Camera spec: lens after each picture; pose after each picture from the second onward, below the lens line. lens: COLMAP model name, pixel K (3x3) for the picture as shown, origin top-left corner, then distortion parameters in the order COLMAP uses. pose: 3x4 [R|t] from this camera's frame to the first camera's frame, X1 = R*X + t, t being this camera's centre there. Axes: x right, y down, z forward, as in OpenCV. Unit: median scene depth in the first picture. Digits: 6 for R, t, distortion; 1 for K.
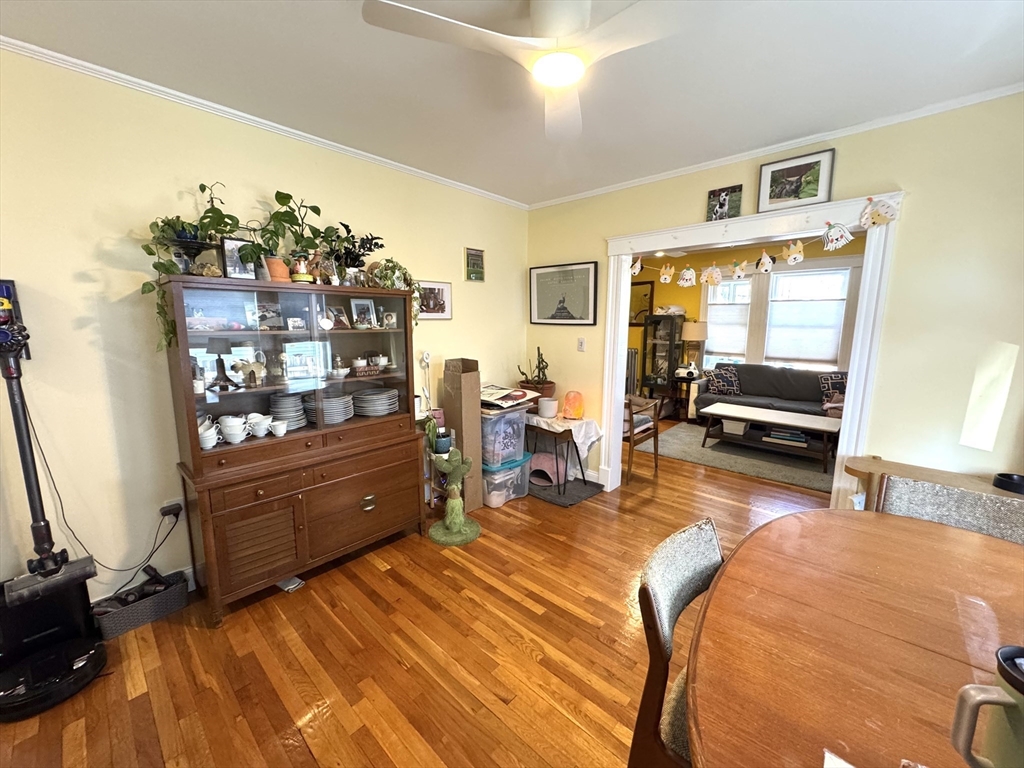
lens RADIAL K [[406.8, 0, 512.0], [0, 406.8, 384.0], [0, 0, 1]] dist [-0.003008, 0.000193]
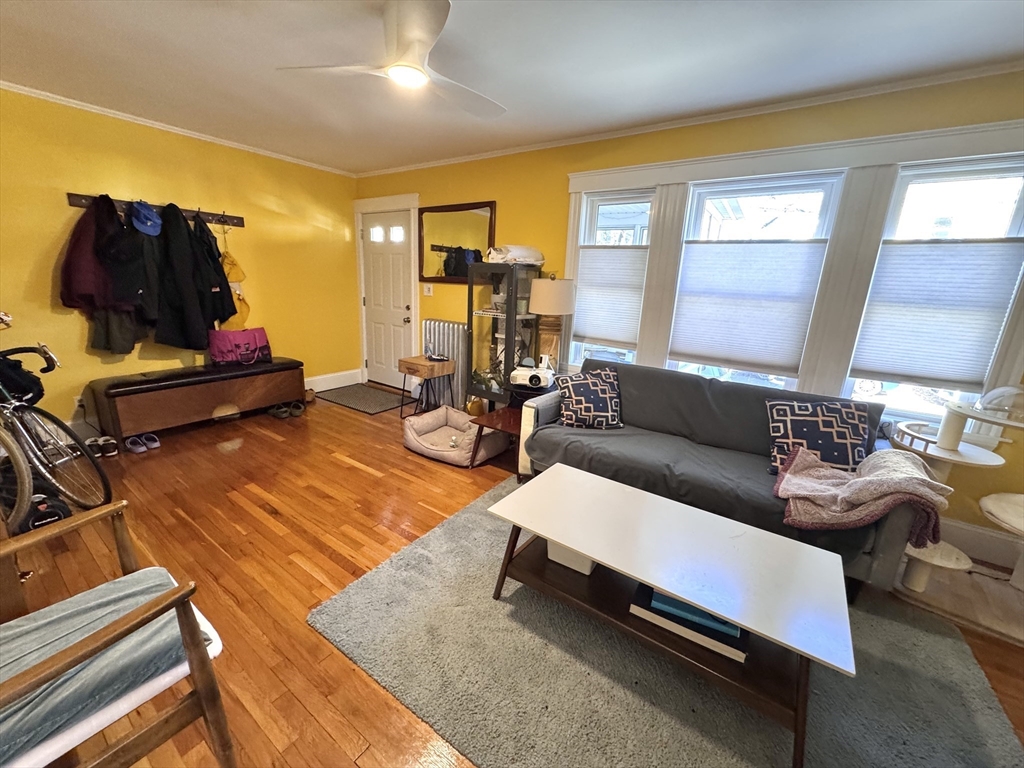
lens RADIAL K [[406.8, 0, 512.0], [0, 406.8, 384.0], [0, 0, 1]] dist [-0.003008, 0.000193]
pose [[0.988724, 0.005187, 0.149658, 0.624991], [-0.019577, 0.995300, 0.094836, -0.128659], [-0.148462, -0.096696, 0.984179, 0.928150]]
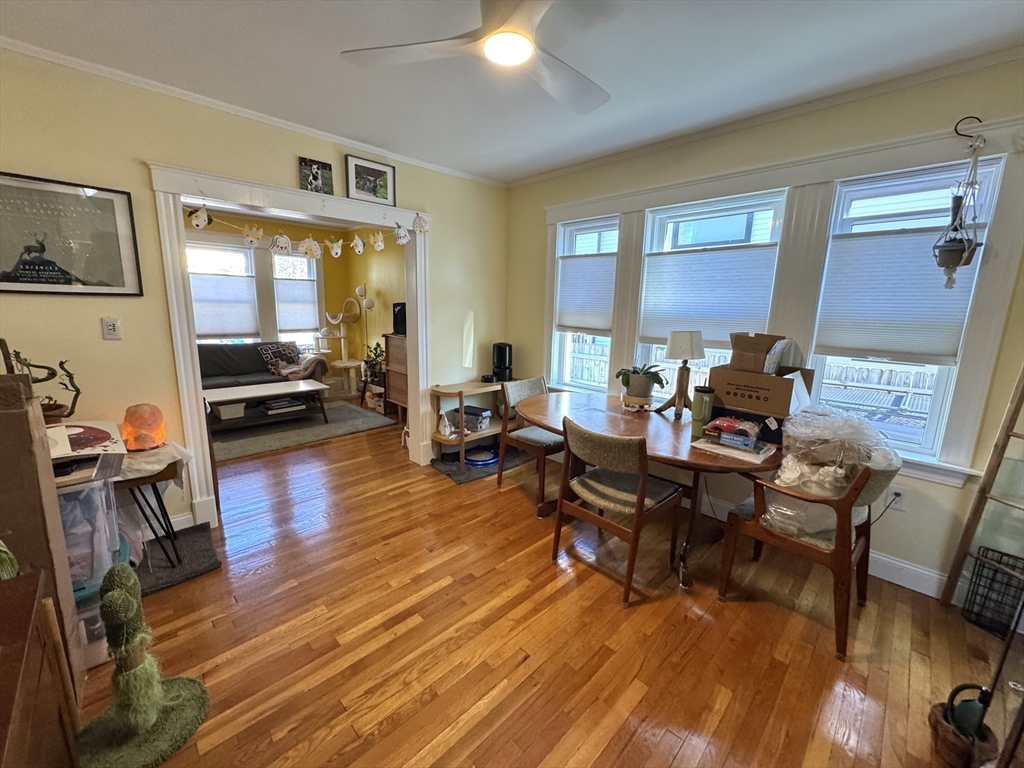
lens RADIAL K [[406.8, 0, 512.0], [0, 406.8, 384.0], [0, 0, 1]] dist [-0.003008, 0.000193]
pose [[0.042871, -0.190421, 0.980766, -0.458899], [0.133481, 0.973959, 0.183265, -0.054380], [-0.990124, 0.123057, 0.067173, 0.438693]]
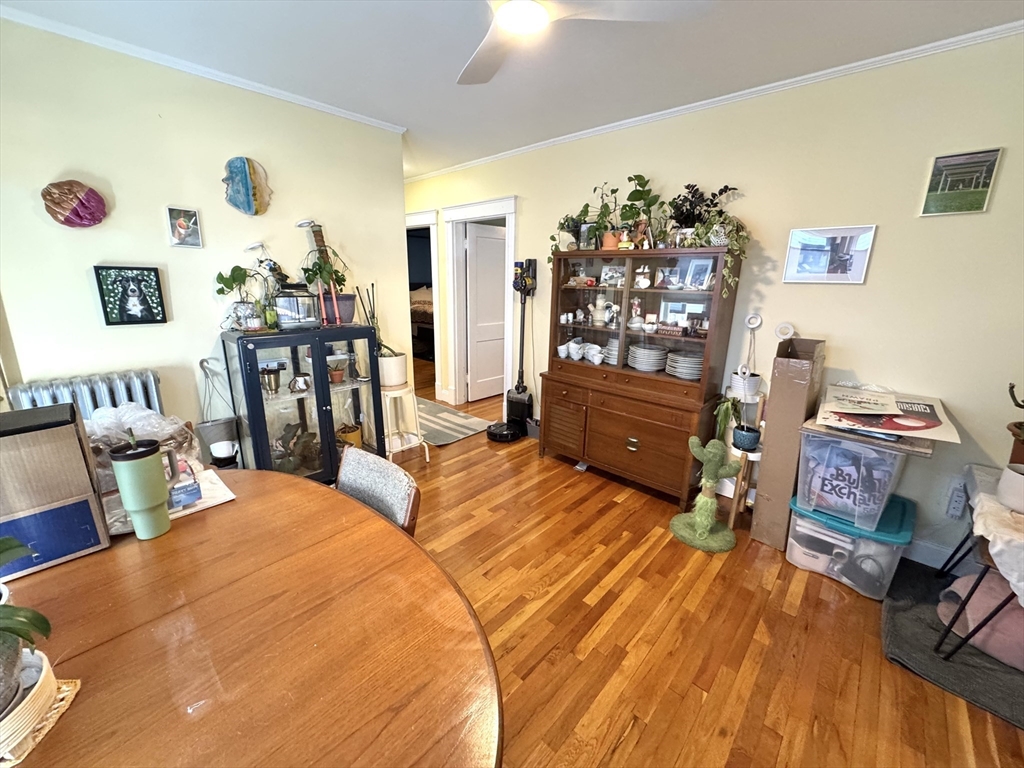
lens RADIAL K [[406.8, 0, 512.0], [0, 406.8, 384.0], [0, 0, 1]] dist [-0.003008, 0.000193]
pose [[0.002736, 0.257453, -0.966287, 0.548360], [-0.170446, 0.952271, 0.253236, -0.076833], [0.985363, 0.164007, 0.046487, 0.460471]]
